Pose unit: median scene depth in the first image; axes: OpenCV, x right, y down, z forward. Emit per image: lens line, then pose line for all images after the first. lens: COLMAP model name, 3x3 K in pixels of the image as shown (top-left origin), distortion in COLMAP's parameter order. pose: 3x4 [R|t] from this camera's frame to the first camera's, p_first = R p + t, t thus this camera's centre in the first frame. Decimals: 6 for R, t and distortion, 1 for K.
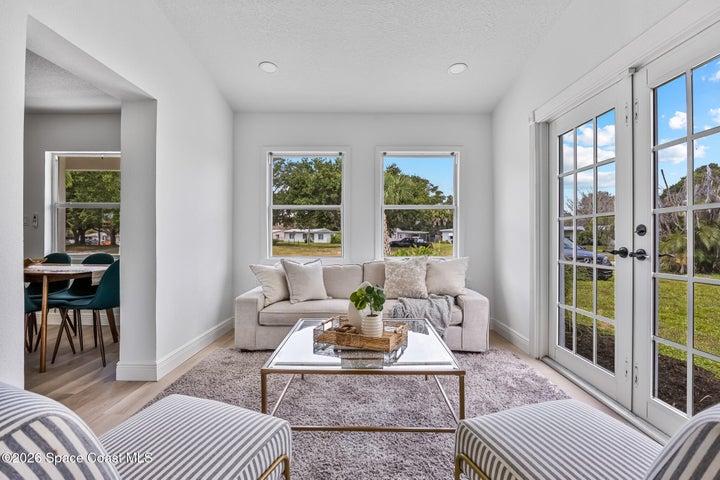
lens RADIAL K [[333.1, 0, 360.0], [0, 333.1, 237.7], [0, 0, 1]] dist [-0.002555, -0.000285]
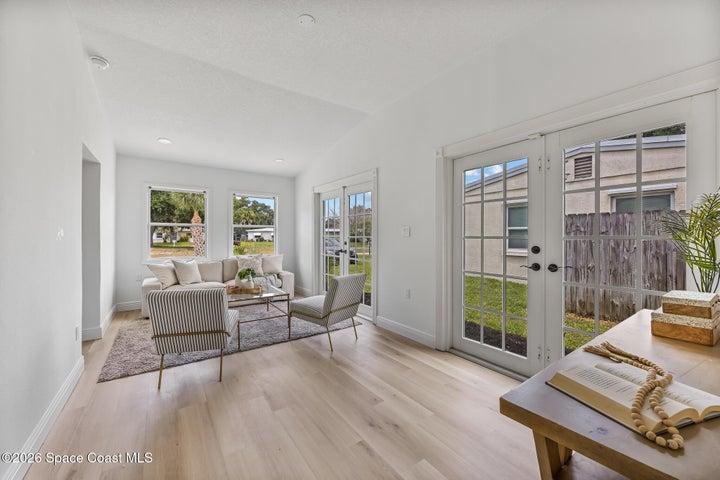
lens RADIAL K [[279.8, 0, 360.0], [0, 279.8, 237.2], [0, 0, 1]] dist [0.000221, 0.000033]
pose [[0.809123, -0.000543, 0.587639, -0.303402], [-0.001465, 0.999995, 0.002941, -0.050058], [-0.587637, -0.003240, 0.809118, -0.649467]]
